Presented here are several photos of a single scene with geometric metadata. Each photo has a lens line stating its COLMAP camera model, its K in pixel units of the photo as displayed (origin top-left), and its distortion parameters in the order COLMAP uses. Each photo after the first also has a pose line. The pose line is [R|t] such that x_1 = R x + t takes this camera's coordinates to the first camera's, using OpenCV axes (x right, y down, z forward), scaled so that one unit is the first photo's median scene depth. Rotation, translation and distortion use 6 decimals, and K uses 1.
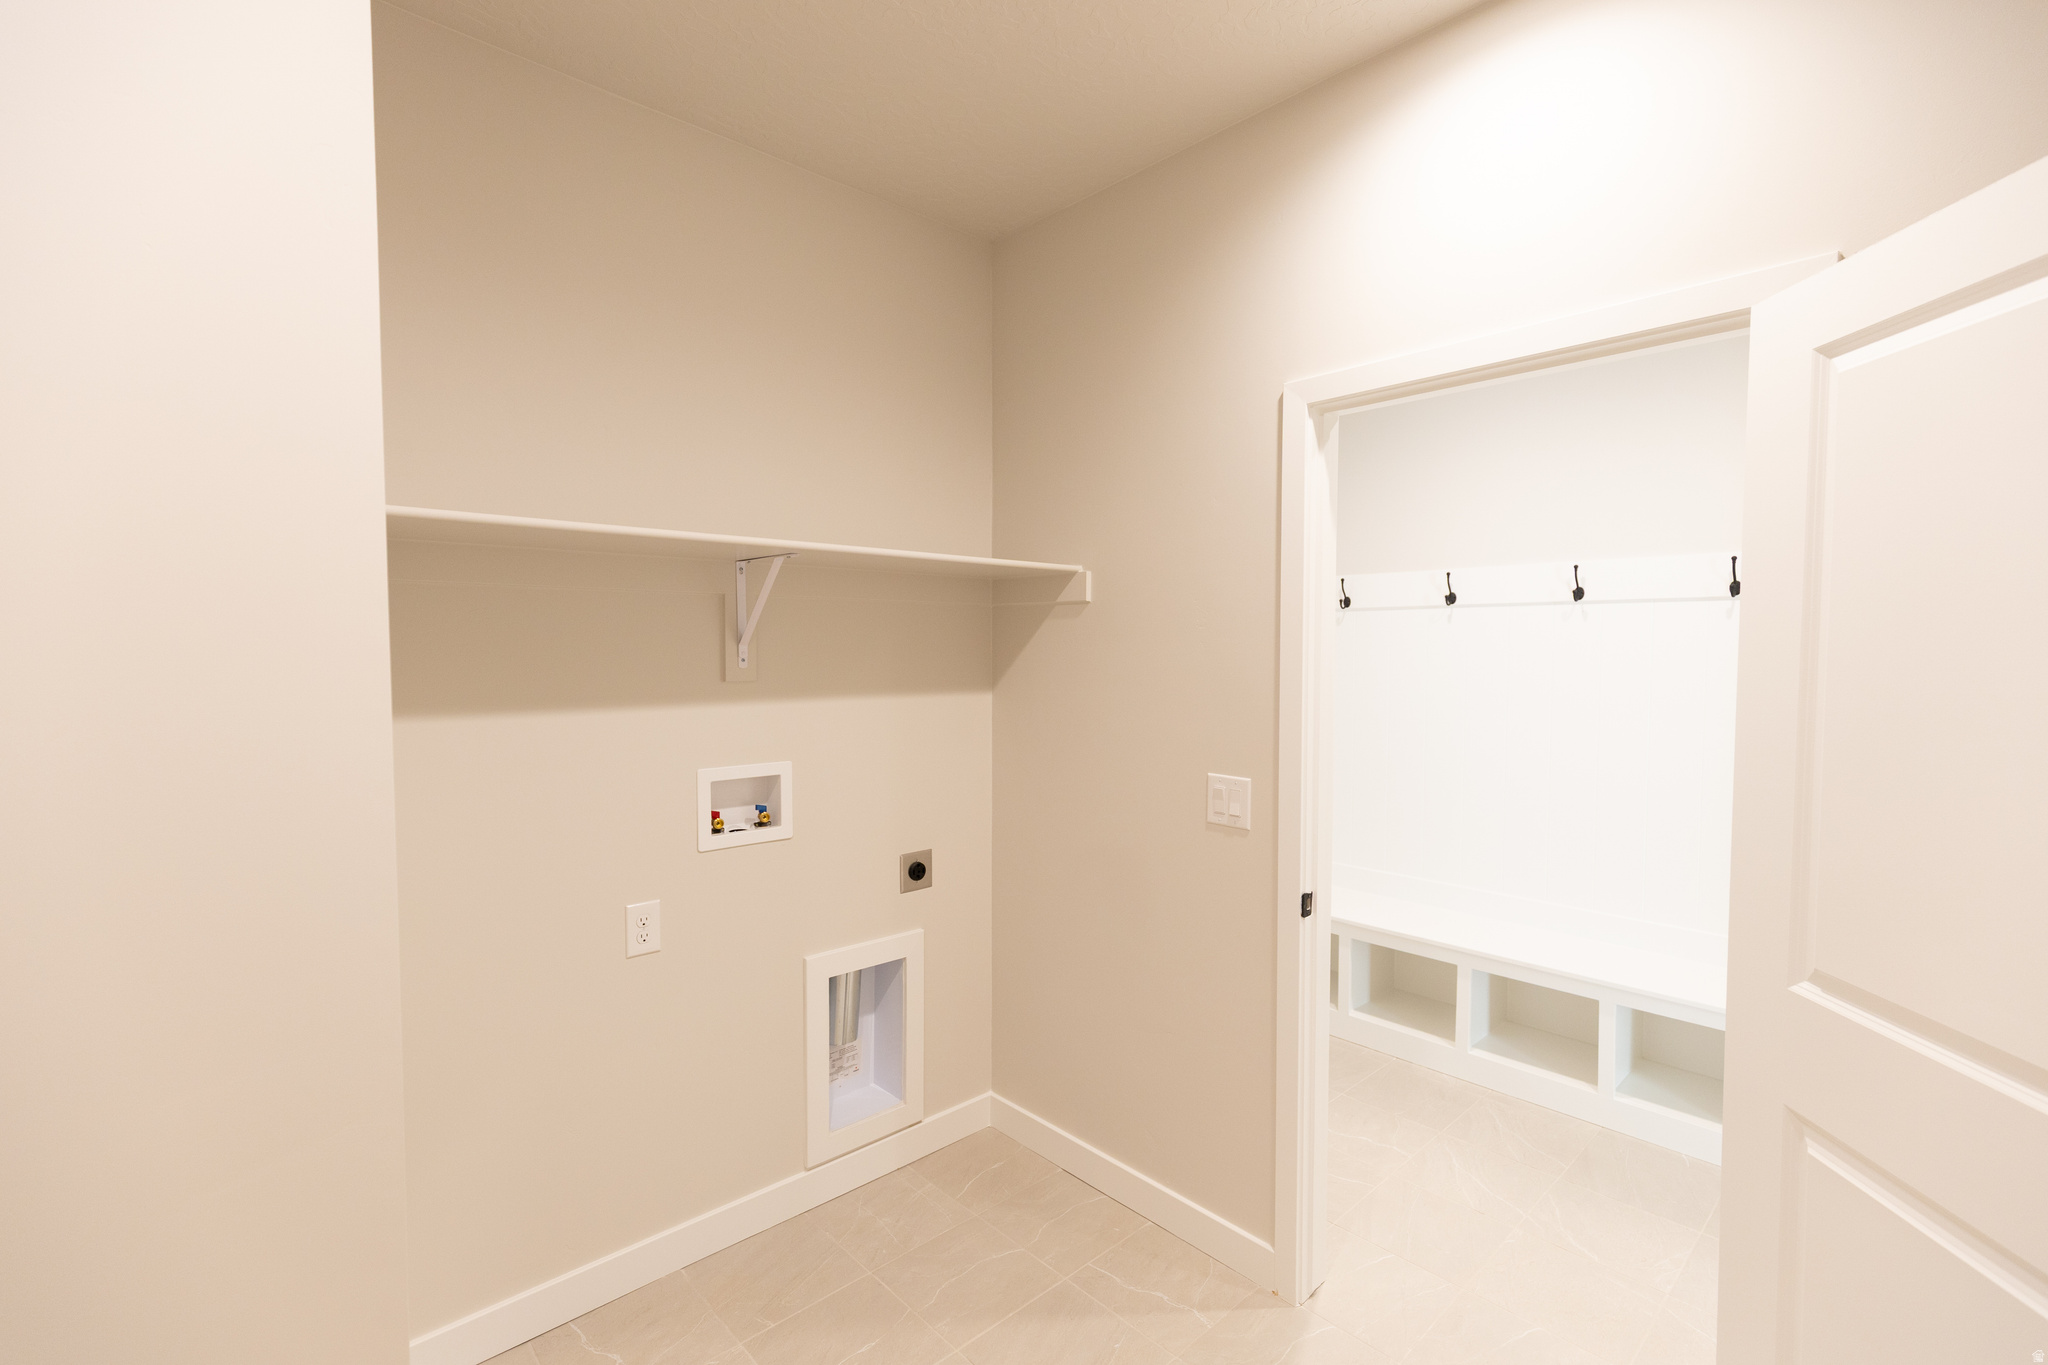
lens RADIAL K [[934.1, 0, 1020.9], [0, 934.1, 689.3], [0, 0, 1]] dist [0.004461, 0.000849]
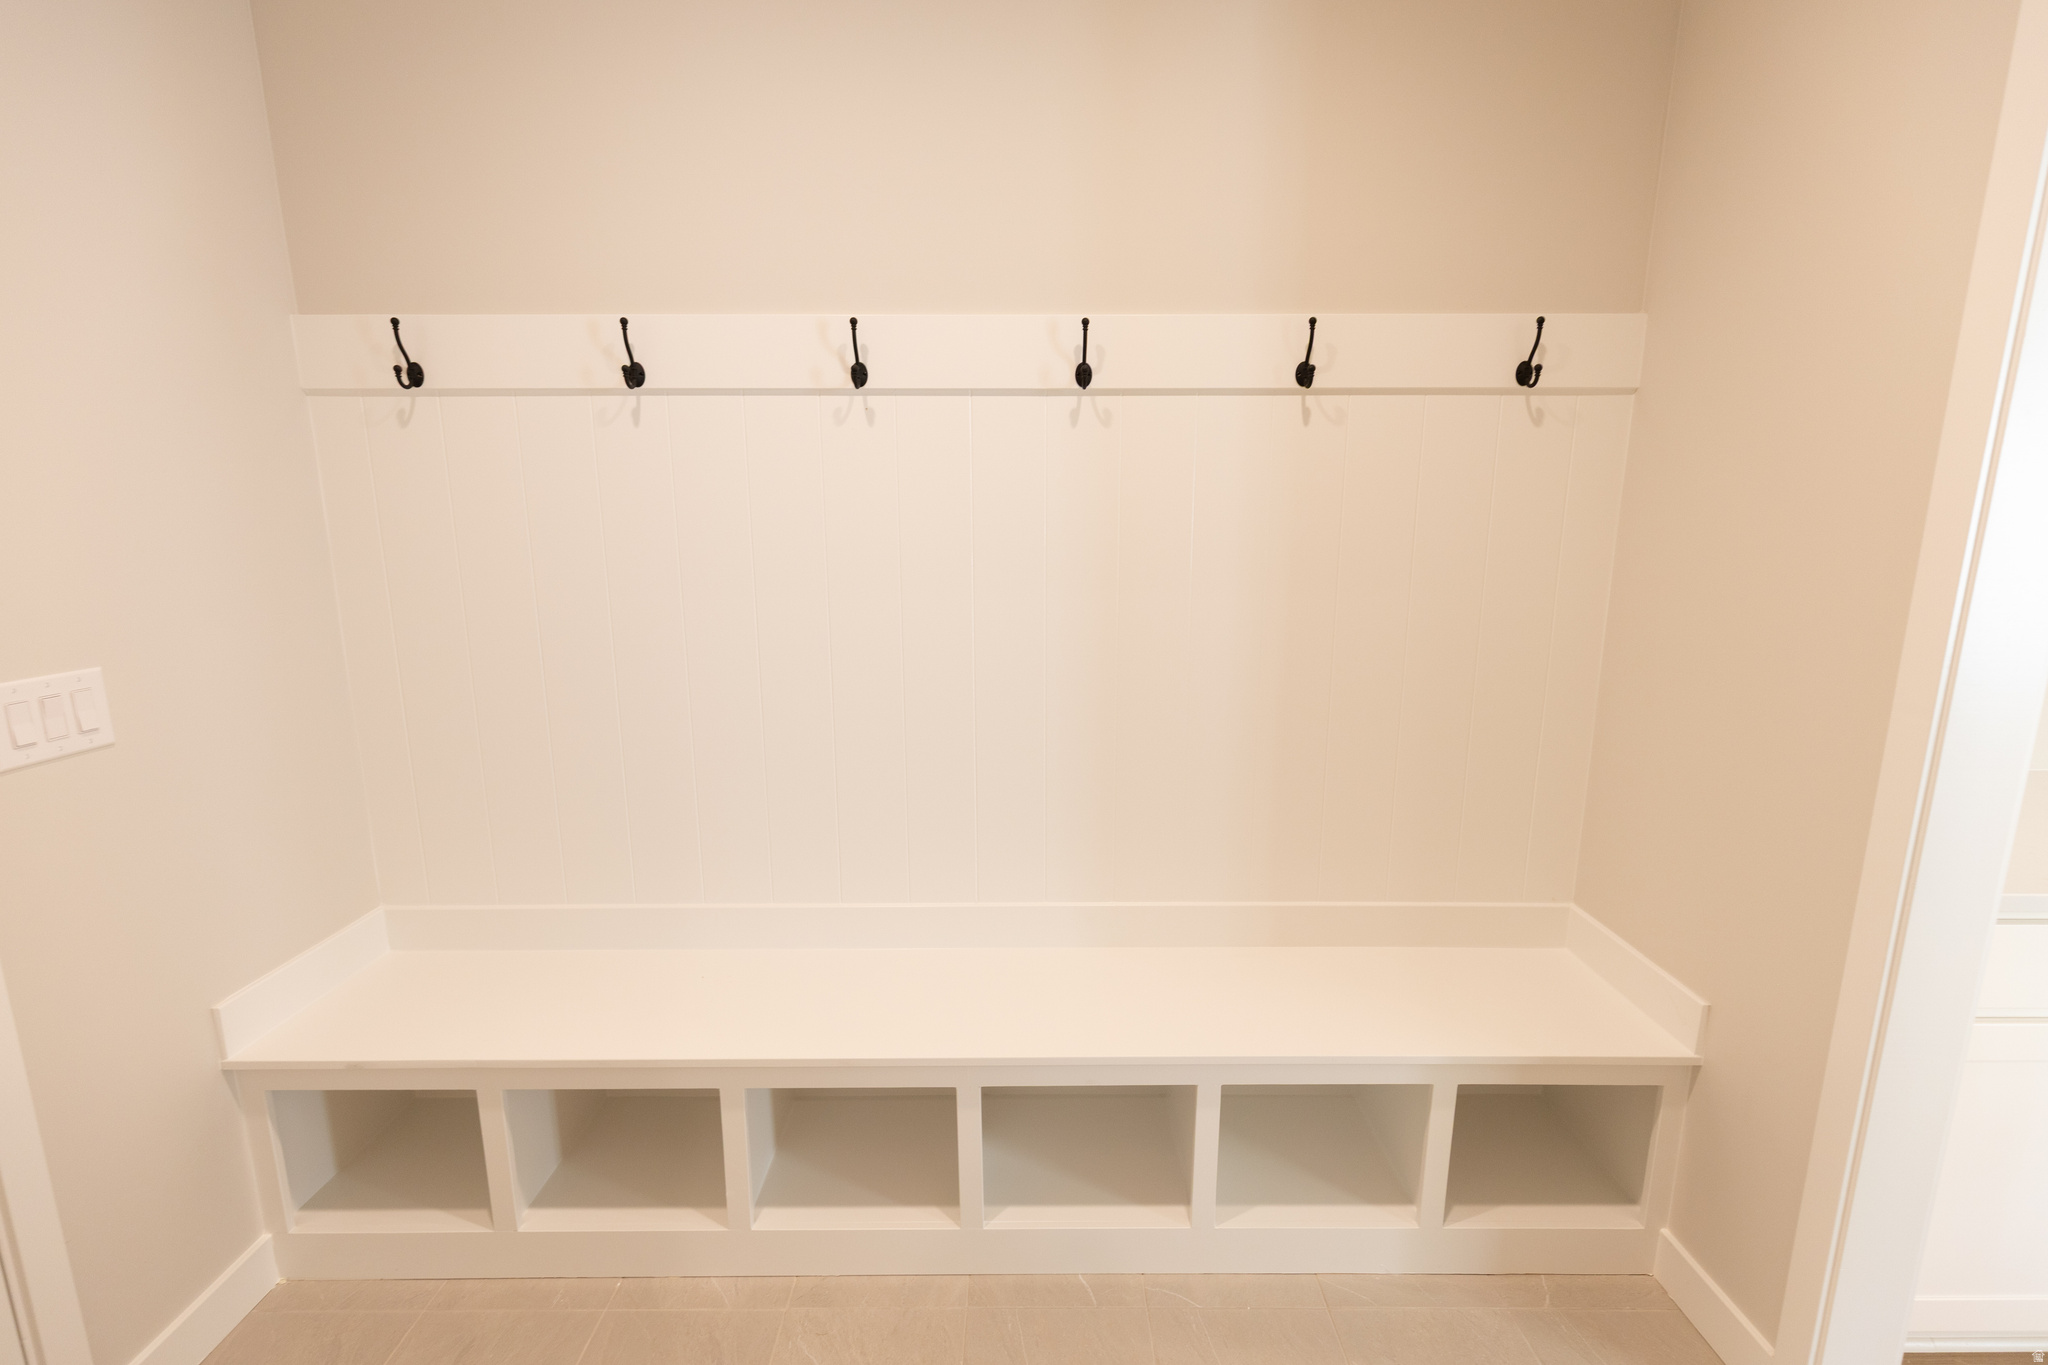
lens RADIAL K [[934.1, 0, 1020.9], [0, 934.1, 689.3], [0, 0, 1]] dist [0.004461, 0.000849]
pose [[0.687946, -0.147216, 0.710674, 0.239683], [0.036433, 0.984982, 0.168770, -0.008491], [-0.724847, -0.090213, 0.682978, 0.533109]]
